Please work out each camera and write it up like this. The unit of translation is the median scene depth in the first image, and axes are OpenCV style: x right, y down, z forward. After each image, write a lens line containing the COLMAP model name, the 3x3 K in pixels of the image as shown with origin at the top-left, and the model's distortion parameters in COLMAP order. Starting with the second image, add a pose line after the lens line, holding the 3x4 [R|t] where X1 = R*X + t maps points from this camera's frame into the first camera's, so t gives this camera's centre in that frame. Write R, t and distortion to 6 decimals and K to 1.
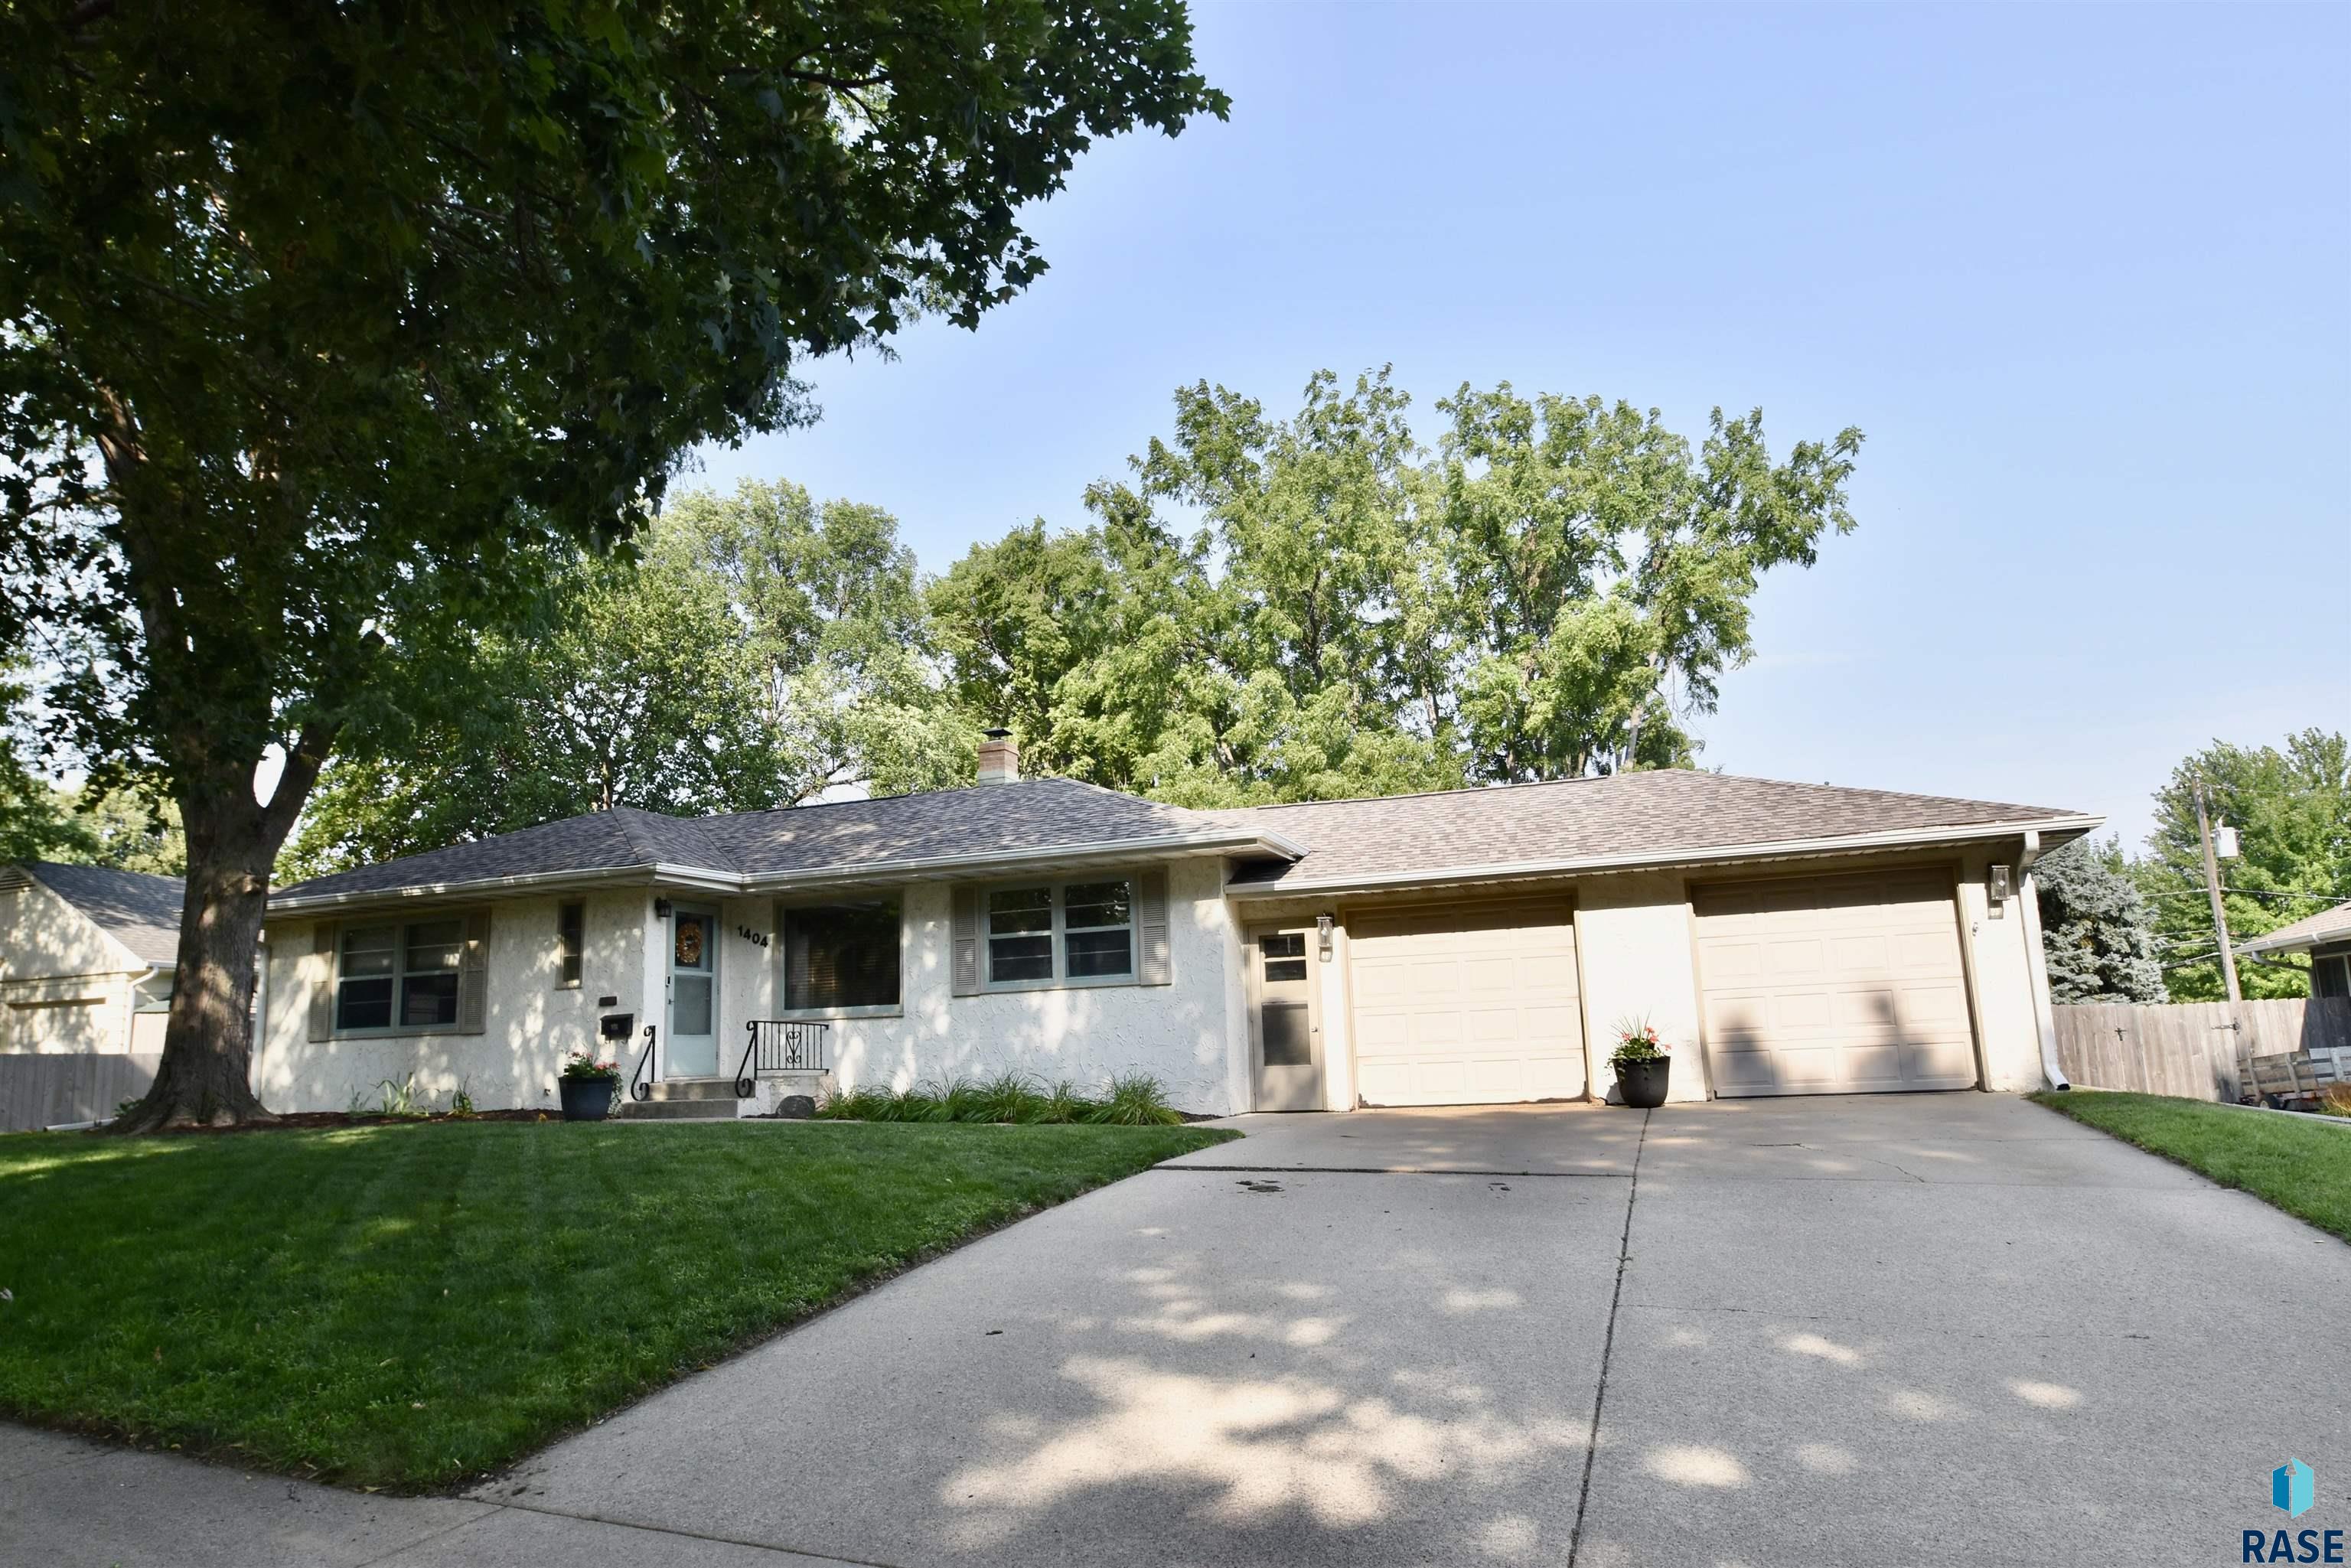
lens RADIAL K [[1468.6, 0, 1175.5], [0, 1468.6, 784.0], [0, 0, 1]] dist [0.003232, 0.000726]
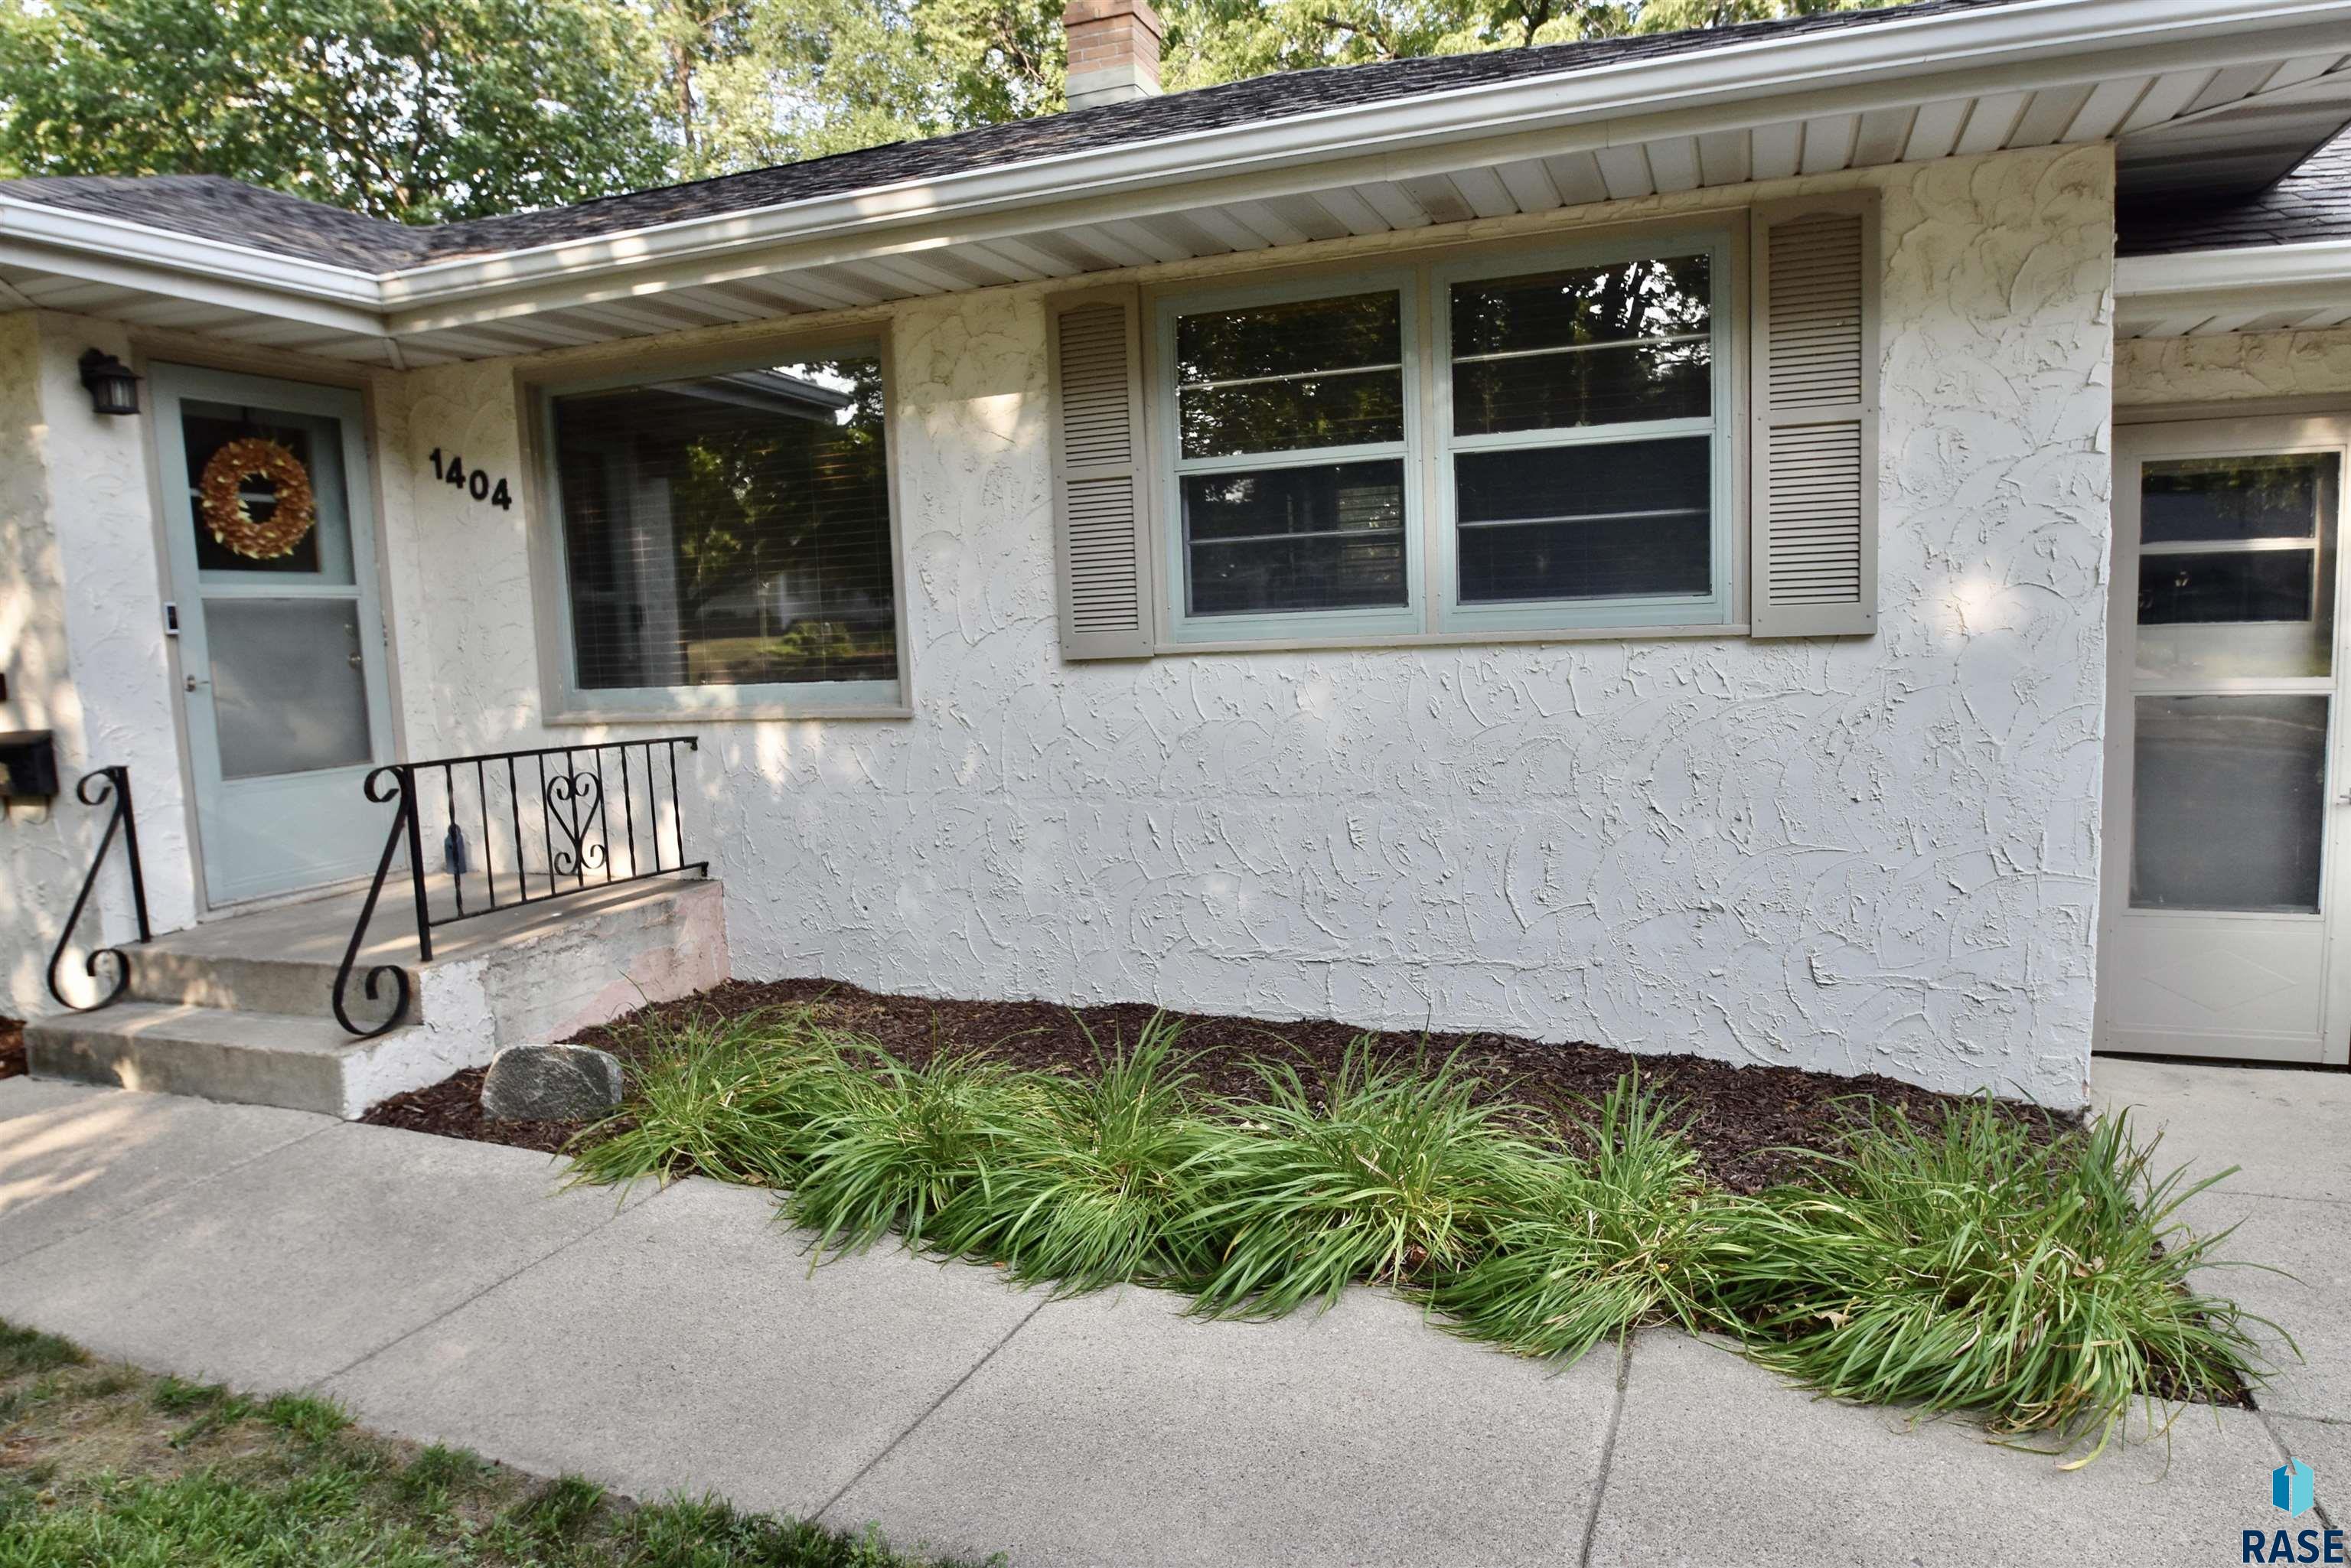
lens RADIAL K [[1468.6, 0, 1175.5], [0, 1468.6, 784.0], [0, 0, 1]] dist [0.003232, 0.000726]
pose [[0.999419, -0.003124, -0.033940, -0.118485], [0.012794, 0.957356, 0.288628, 0.079391], [0.031591, -0.288894, 0.956840, 0.695894]]
